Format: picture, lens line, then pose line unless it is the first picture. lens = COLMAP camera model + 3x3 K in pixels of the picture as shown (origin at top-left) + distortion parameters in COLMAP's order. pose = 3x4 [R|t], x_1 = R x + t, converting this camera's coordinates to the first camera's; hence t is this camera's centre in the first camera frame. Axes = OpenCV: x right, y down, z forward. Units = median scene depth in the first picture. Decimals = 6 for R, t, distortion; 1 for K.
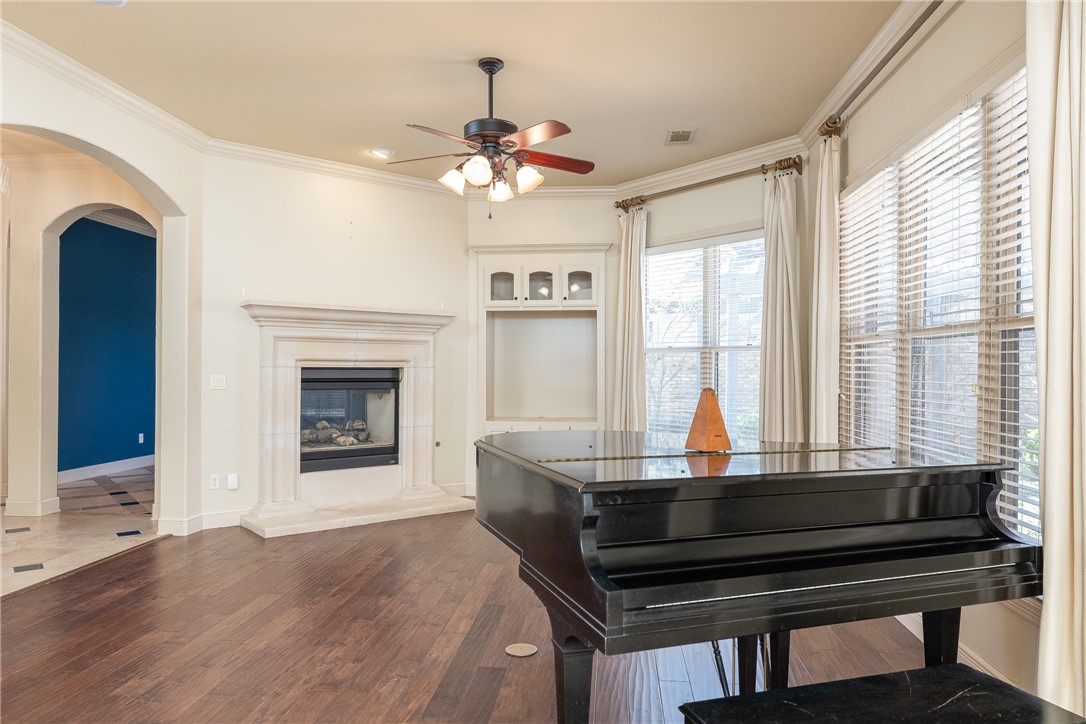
lens RADIAL K [[702.5, 0, 544.6], [0, 702.5, 361.9], [0, 0, 1]] dist [0.001784, 0.001280]
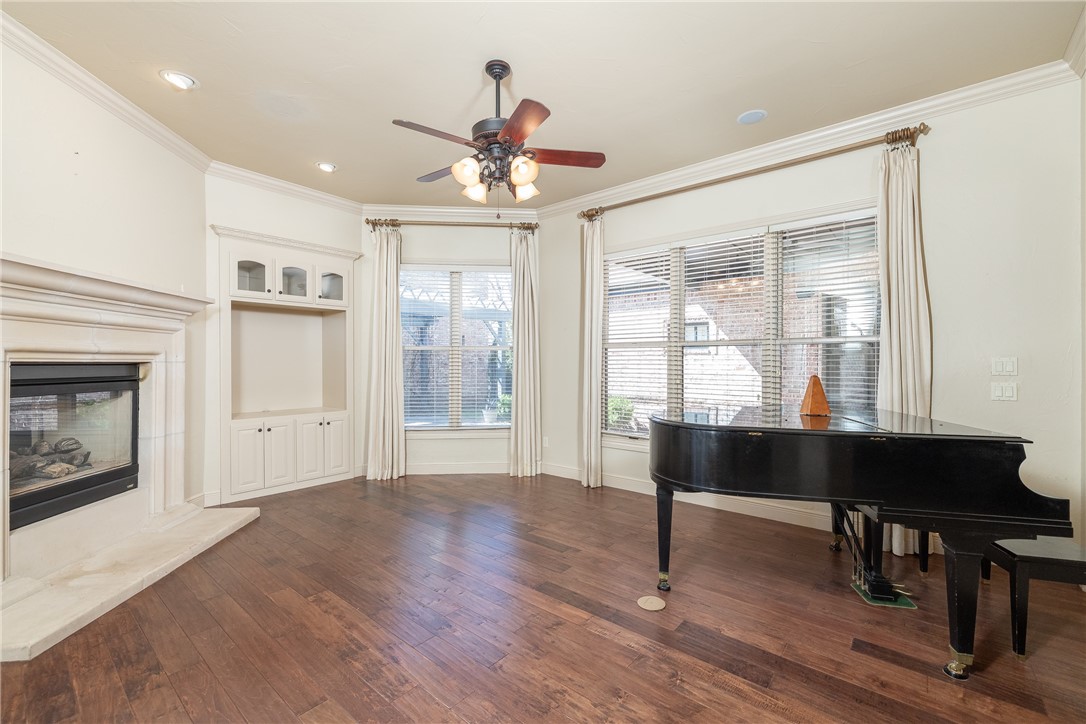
lens RADIAL K [[453.1, 0, 543.4], [0, 453.1, 359.6], [0, 0, 1]] dist [0.001145, -0.000143]
pose [[0.566931, 0.001206, 0.823764, -0.366371], [-0.004469, 0.999989, 0.001611, 0.002437], [-0.823753, -0.004594, 0.566930, 0.350607]]
